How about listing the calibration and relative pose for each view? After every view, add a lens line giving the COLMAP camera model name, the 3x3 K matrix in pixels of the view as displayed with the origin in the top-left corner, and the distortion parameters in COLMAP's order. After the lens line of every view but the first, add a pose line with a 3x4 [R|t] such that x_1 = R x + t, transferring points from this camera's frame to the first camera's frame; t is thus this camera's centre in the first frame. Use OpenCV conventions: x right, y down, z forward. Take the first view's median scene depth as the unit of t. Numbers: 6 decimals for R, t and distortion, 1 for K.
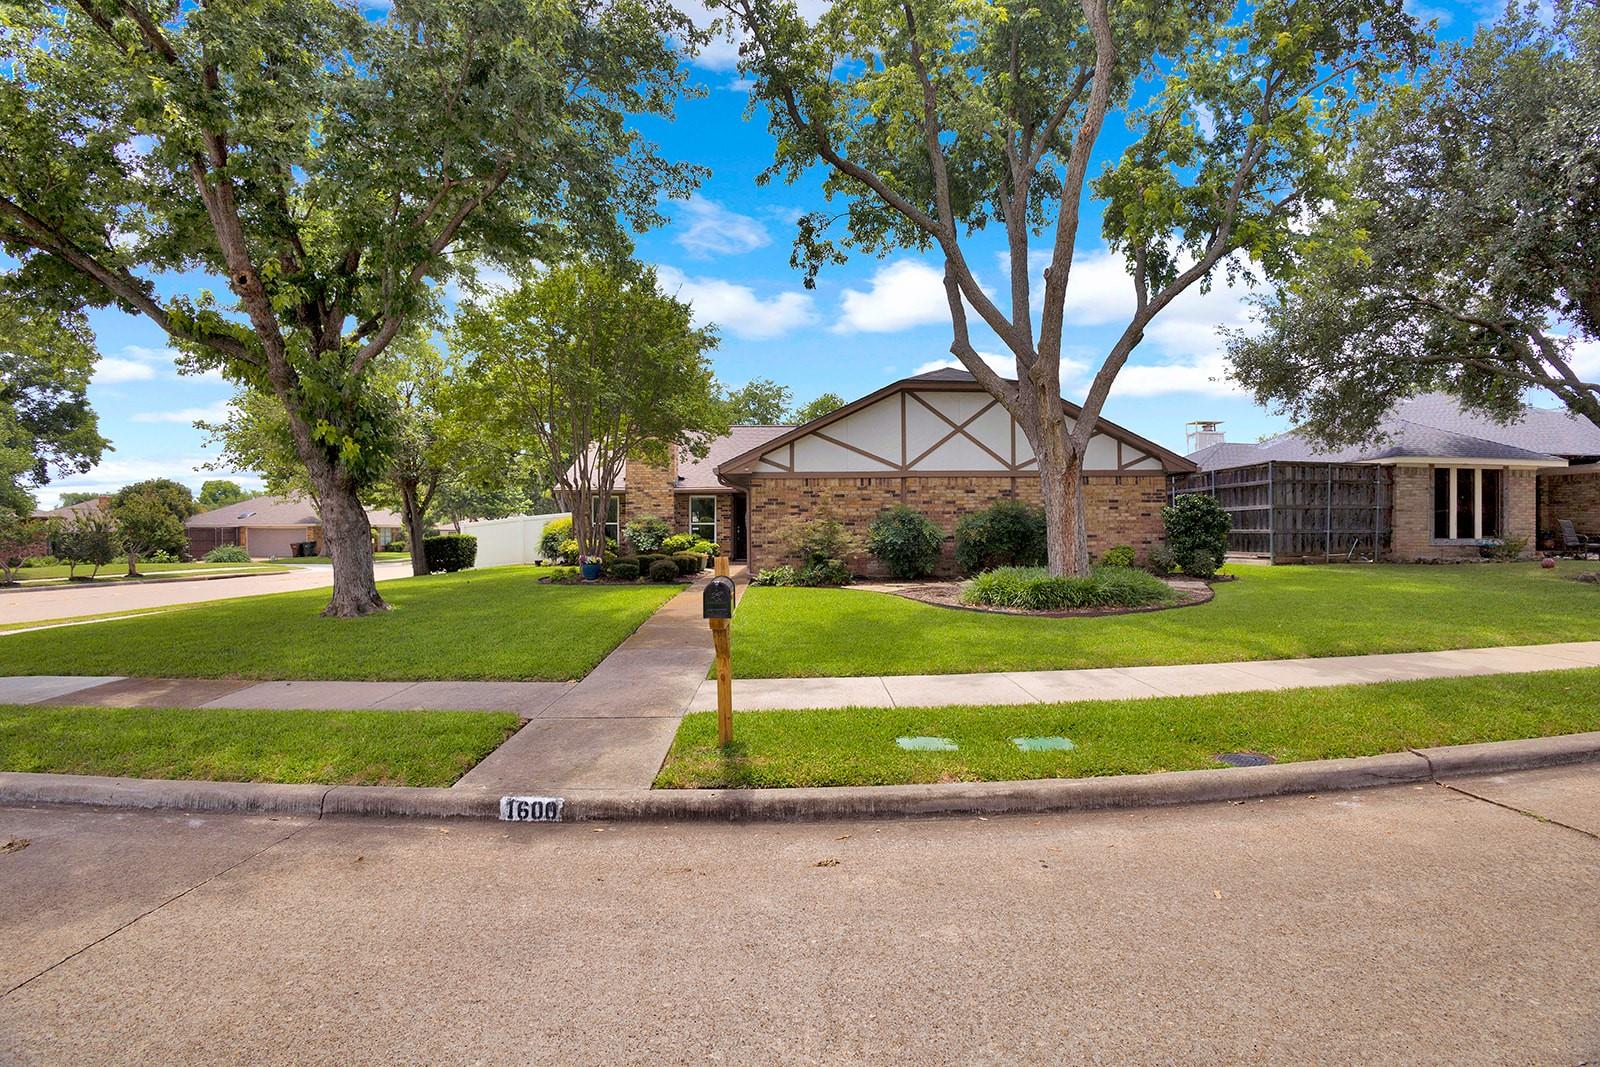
lens RADIAL K [[712.0, 0, 800.0], [0, 712.0, 533.5], [0, 0, 1]] dist [-0.106098, 0.016756]
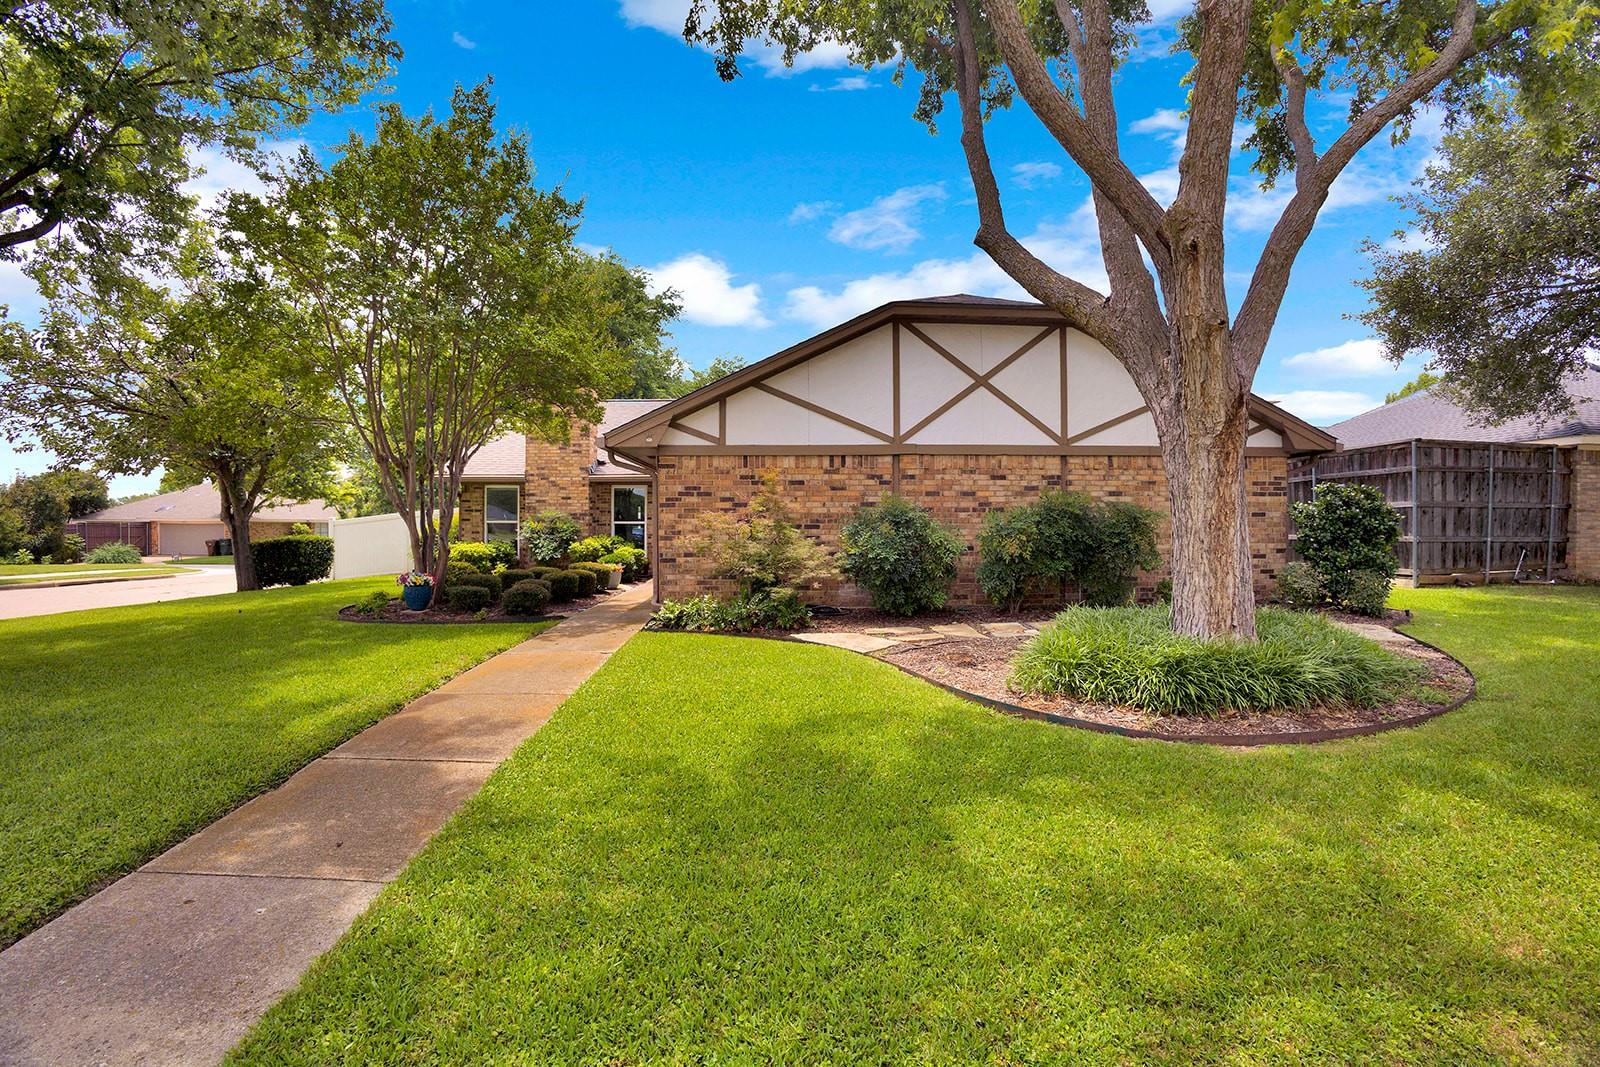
lens RADIAL K [[712.0, 0, 800.0], [0, 712.0, 533.5], [0, 0, 1]] dist [-0.106098, 0.016756]
pose [[0.999813, 0.004342, 0.018837, 0.046569], [-0.004455, 0.999972, 0.005942, -0.010902], [-0.018810, -0.006025, 0.999805, 0.356227]]
